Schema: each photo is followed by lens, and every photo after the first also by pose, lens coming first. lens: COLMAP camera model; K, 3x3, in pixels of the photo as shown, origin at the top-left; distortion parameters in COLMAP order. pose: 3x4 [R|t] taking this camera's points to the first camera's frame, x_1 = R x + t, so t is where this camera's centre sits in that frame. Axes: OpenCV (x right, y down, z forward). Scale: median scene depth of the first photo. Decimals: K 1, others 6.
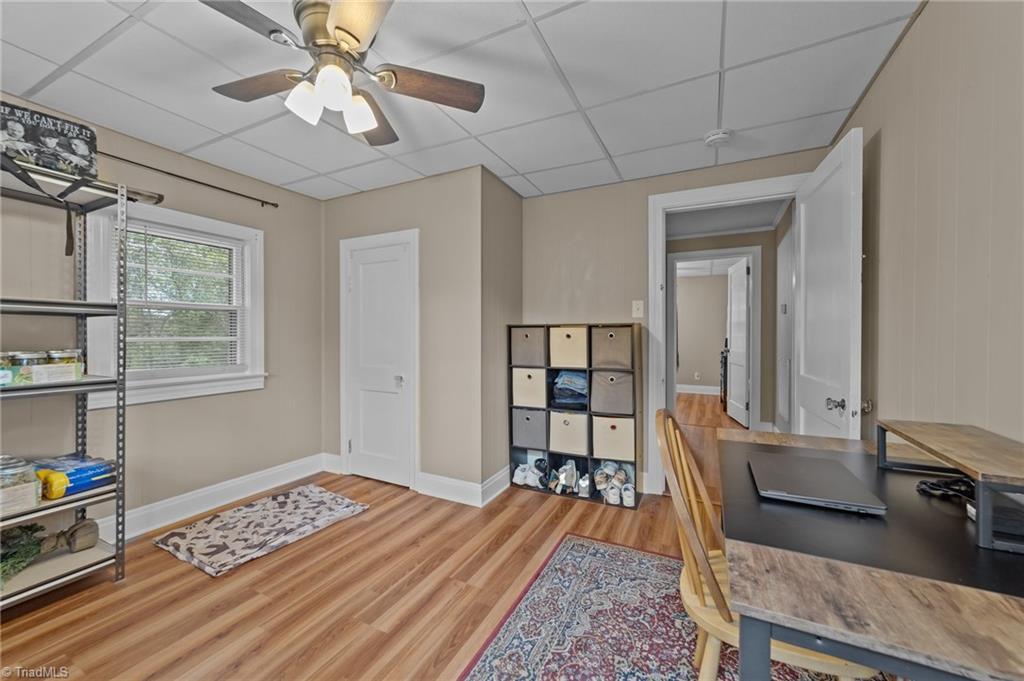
lens RADIAL K [[392.1, 0, 506.0], [0, 392.1, 336.6], [0, 0, 1]] dist [-0.005199, 0.004068]
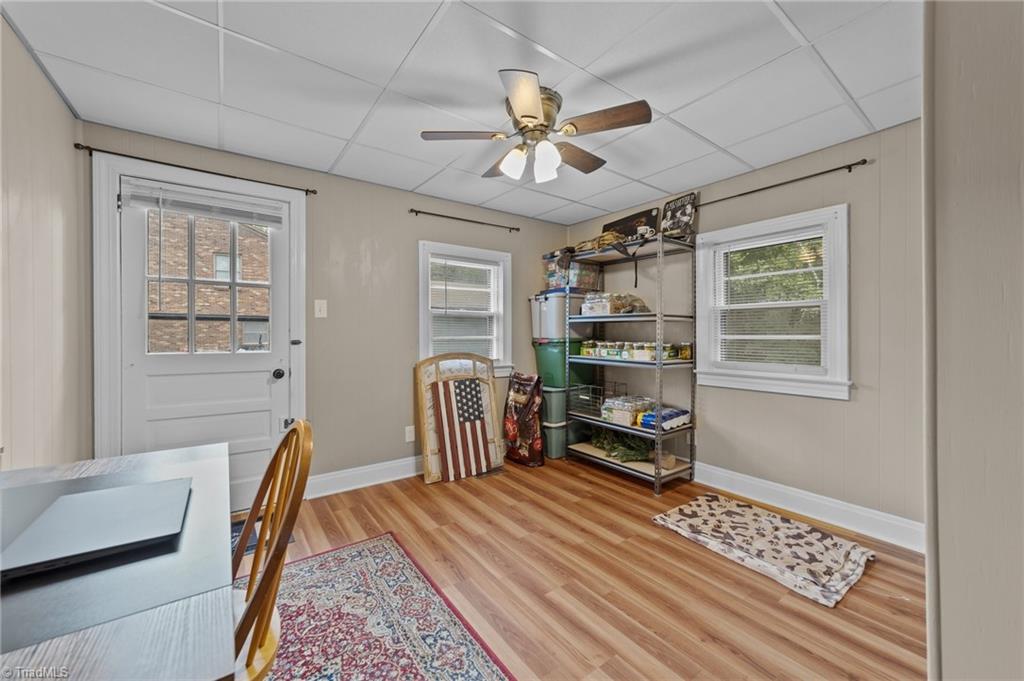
lens RADIAL K [[392.1, 0, 511.6], [0, 392.1, 335.6], [0, 0, 1]] dist [-0.005199, 0.004068]
pose [[-0.439648, 0.005350, -0.898154, 0.775573], [-0.002187, 0.999973, 0.007027, -0.007532], [0.898168, 0.005054, -0.439624, 1.435904]]
